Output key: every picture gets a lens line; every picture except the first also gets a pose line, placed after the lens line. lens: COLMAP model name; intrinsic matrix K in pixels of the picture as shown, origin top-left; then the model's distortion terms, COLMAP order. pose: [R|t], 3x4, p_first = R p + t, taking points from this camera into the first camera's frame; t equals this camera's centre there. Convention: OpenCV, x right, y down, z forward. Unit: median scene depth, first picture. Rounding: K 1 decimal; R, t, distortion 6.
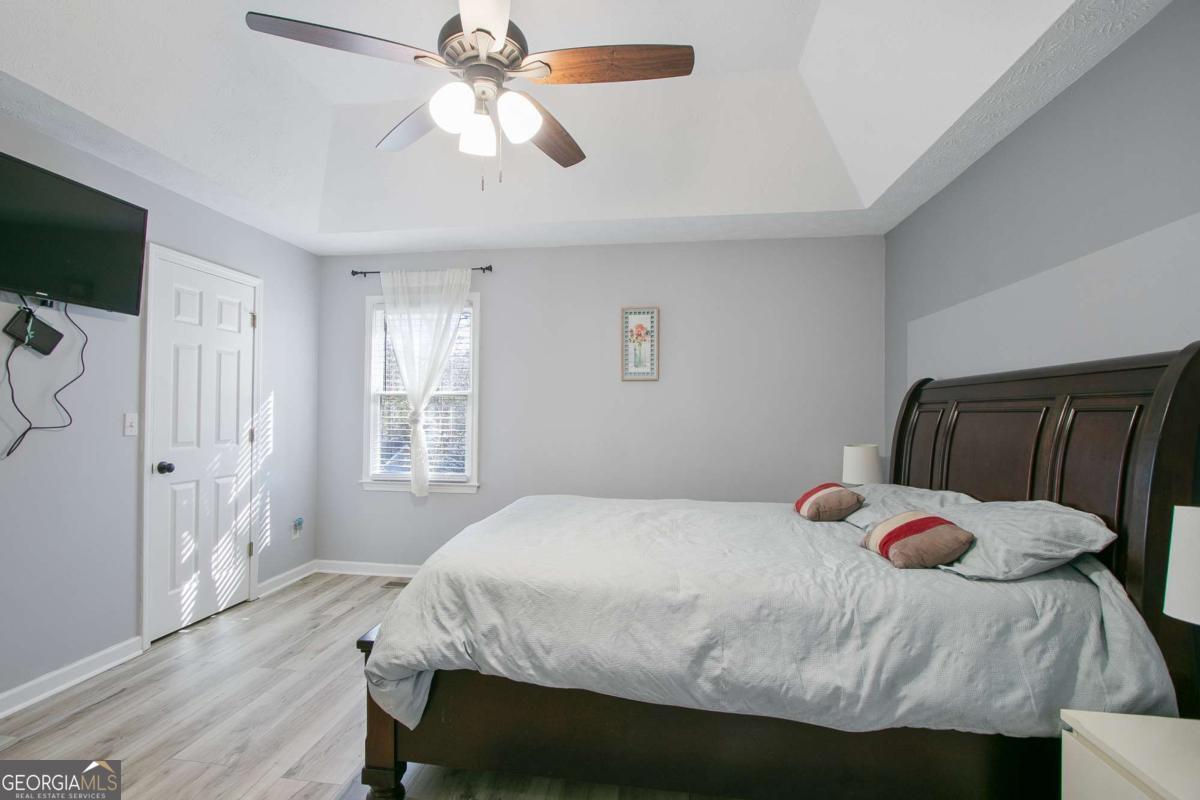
lens RADIAL K [[546.3, 0, 580.8], [0, 546.3, 416.8], [0, 0, 1]] dist [0.000178, 0.000119]
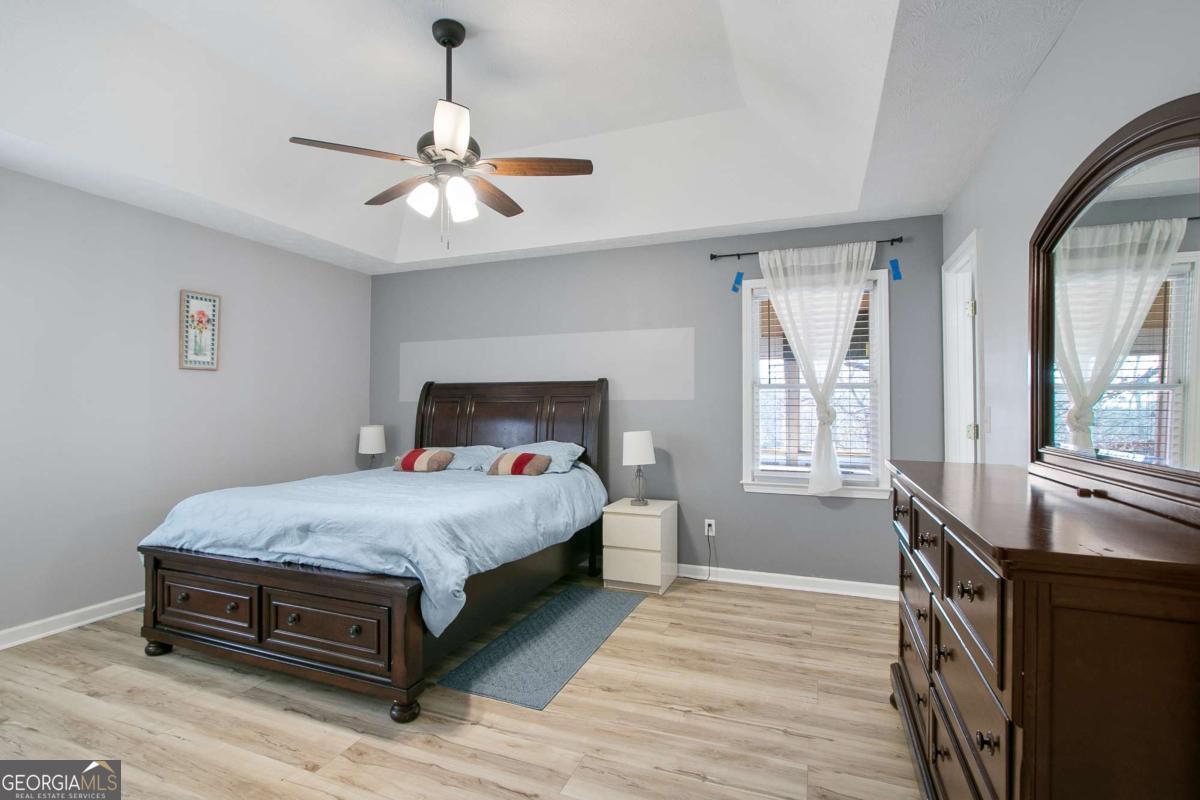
lens RADIAL K [[573.6, 0, 568.4], [0, 573.6, 392.9], [0, 0, 1]] dist [-0.002708, 0.000009]
pose [[0.261180, 0.008160, 0.965256, -0.689264], [0.004478, 0.999943, -0.009665, -0.013577], [-0.965280, 0.006847, 0.261128, 0.122334]]
